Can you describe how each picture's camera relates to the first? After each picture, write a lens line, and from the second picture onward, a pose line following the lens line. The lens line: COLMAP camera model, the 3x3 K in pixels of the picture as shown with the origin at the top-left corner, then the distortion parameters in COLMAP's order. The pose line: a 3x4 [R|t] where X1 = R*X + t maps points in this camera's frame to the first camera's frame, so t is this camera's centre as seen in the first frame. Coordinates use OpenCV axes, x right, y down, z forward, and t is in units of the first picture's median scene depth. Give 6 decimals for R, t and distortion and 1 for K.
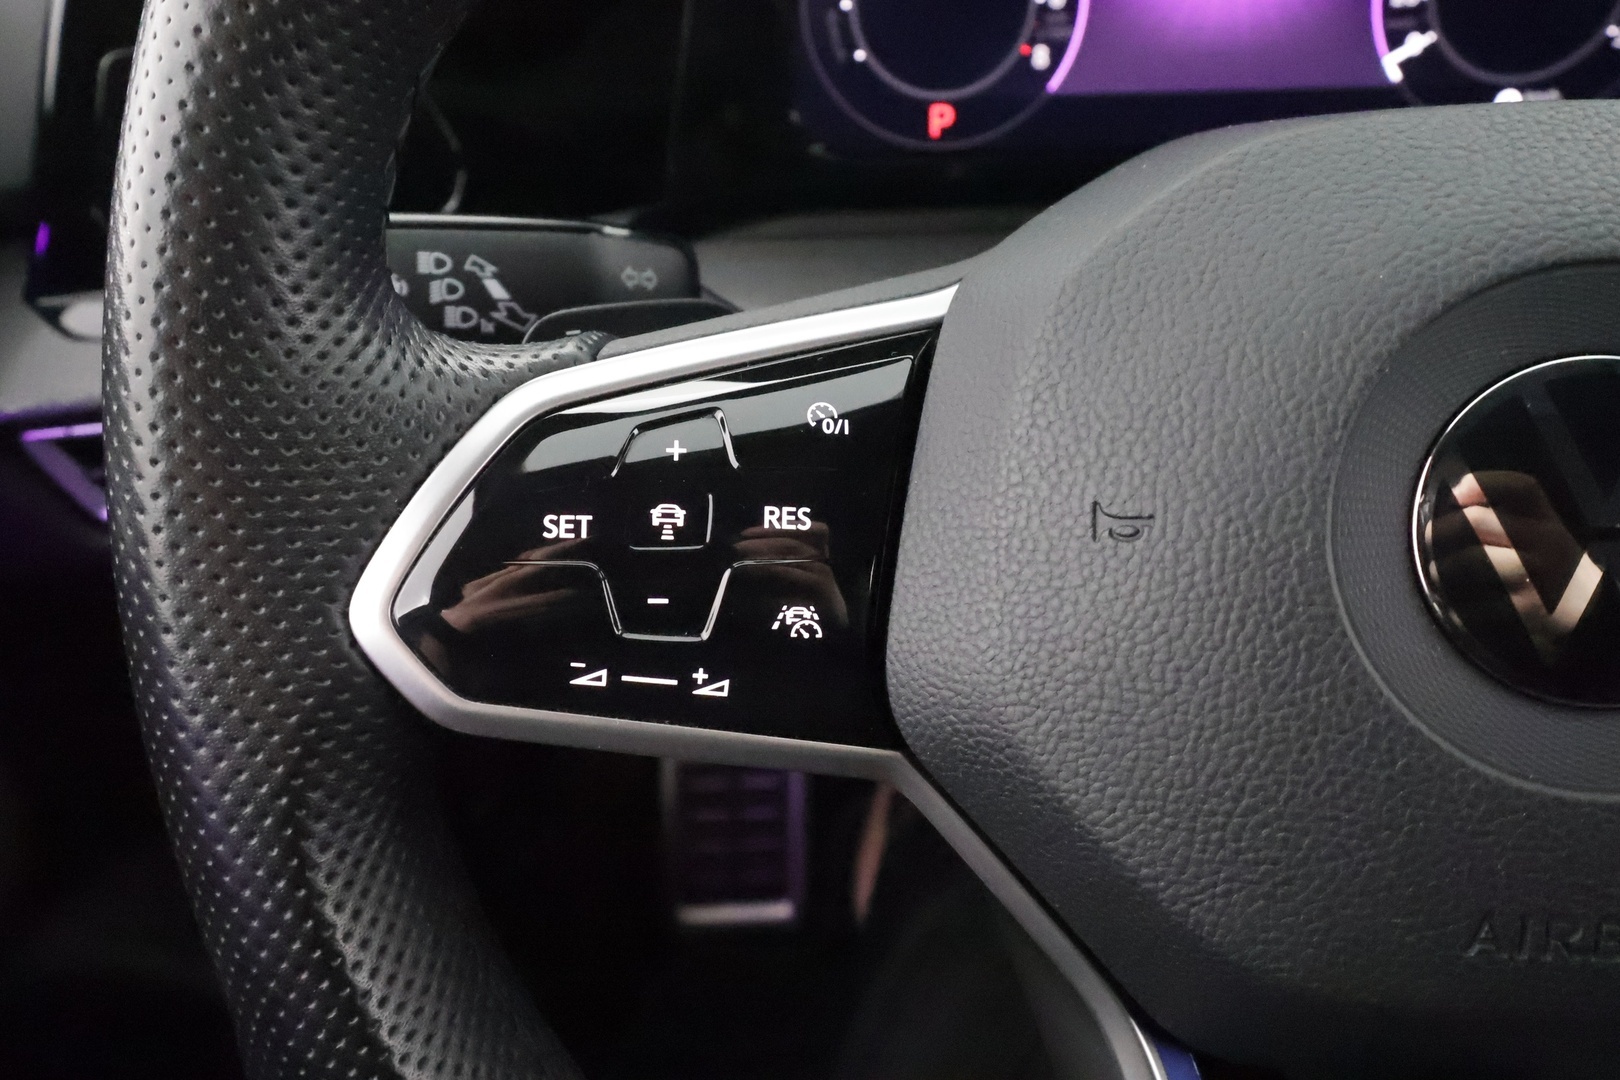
lens RADIAL K [[1286.6, 0, 810.0], [0, 1286.6, 540.0], [0, 0, 1]] dist [0.009950, -0.000085]
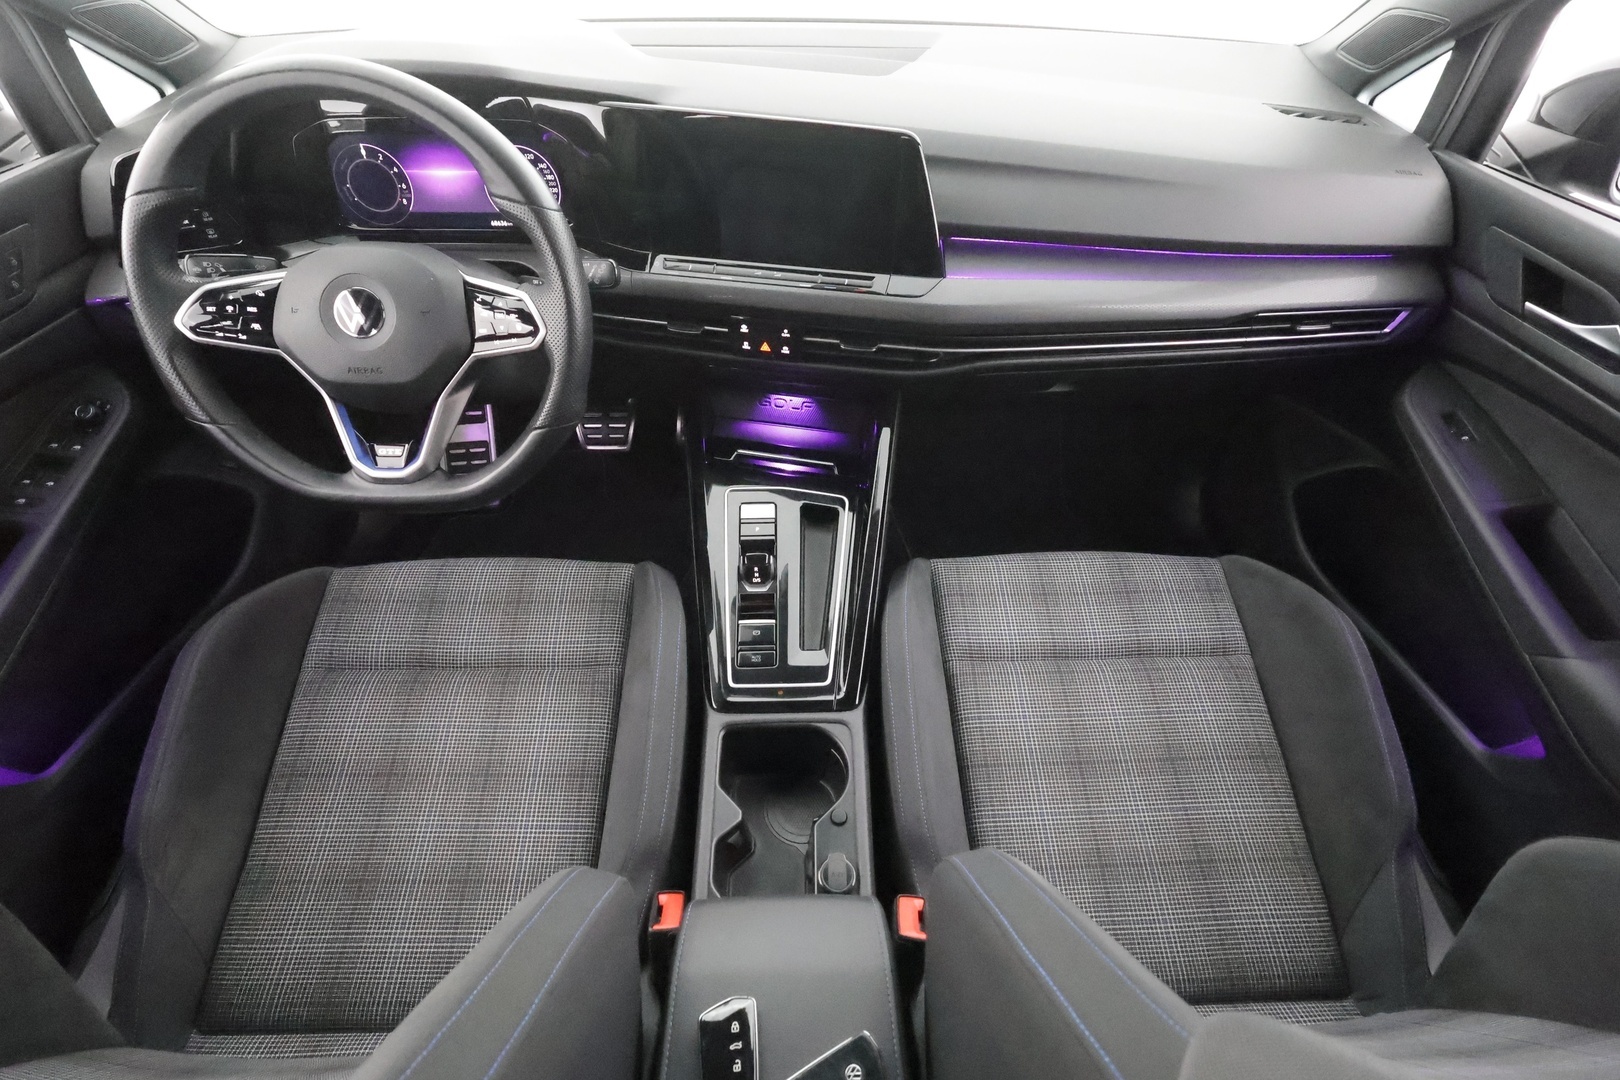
lens RADIAL K [[758.1, 0, 810.0], [0, 758.1, 540.0], [0, 0, 1]] dist [0.004348, -0.000388]
pose [[0.989001, -0.010358, 0.147546, 2.111435], [-0.017767, 0.982002, 0.188033, 0.341807], [-0.146838, -0.188586, 0.971017, -3.204954]]
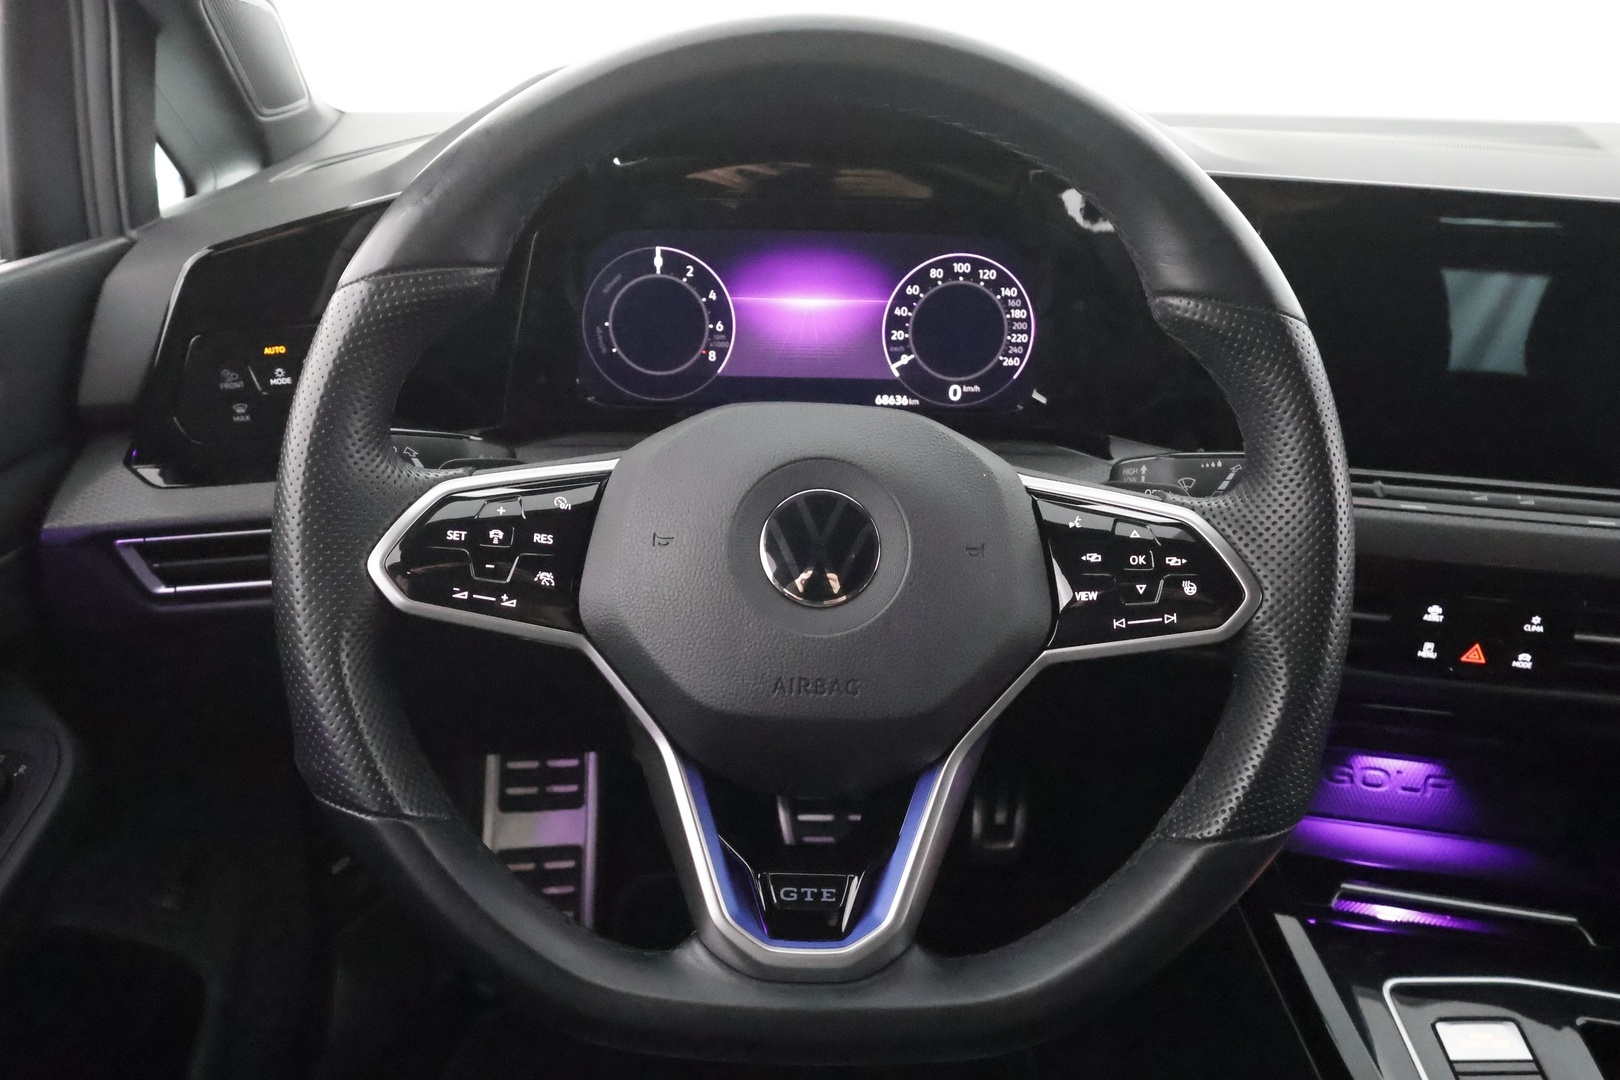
lens RADIAL K [[1255.0, 0, 810.0], [0, 1255.0, 540.0], [0, 0, 1]] dist [0.003394, -0.003652]
pose [[0.988193, 0.055305, 0.142883, 0.151984], [-0.030162, 0.984551, -0.172483, 0.404912], [-0.150214, 0.166137, 0.974594, -1.543824]]
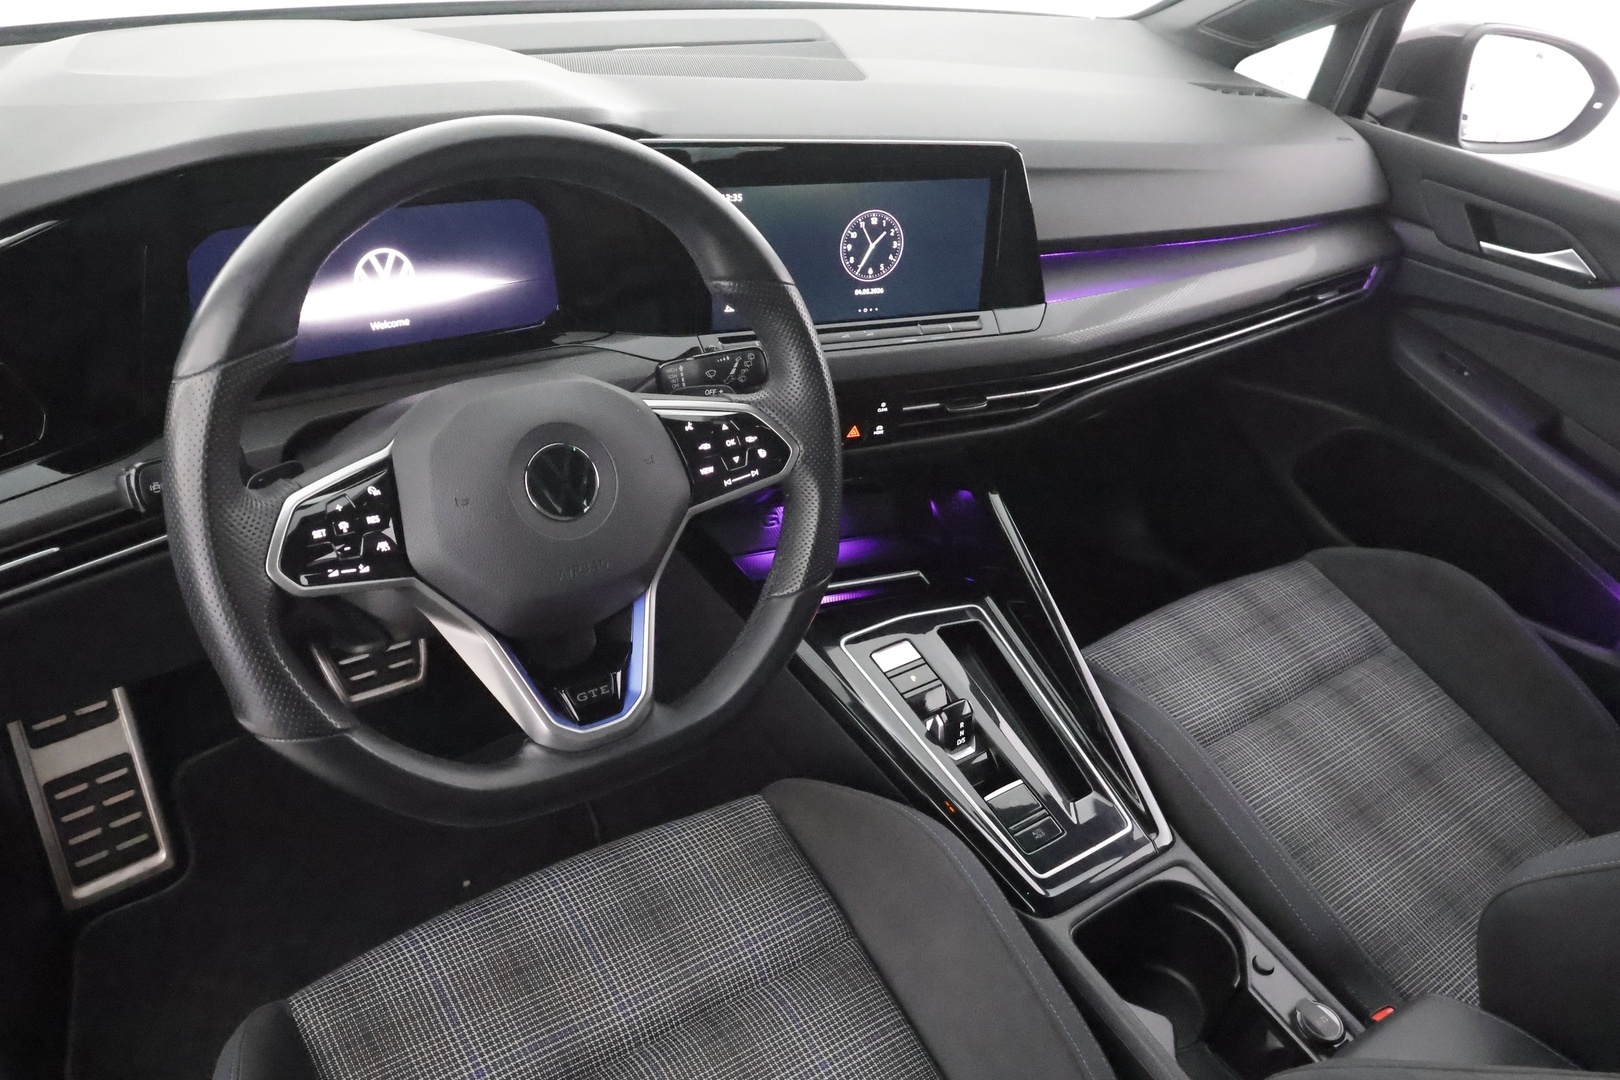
lens RADIAL K [[1286.6, 0, 810.0], [0, 1286.6, 540.0], [0, 0, 1]] dist [0.009950, -0.000085]
pose [[0.734634, -0.217736, 0.642576, -1.475819], [0.218850, 0.972528, 0.079335, 0.020126], [-0.642197, 0.082346, 0.762103, -2.593812]]
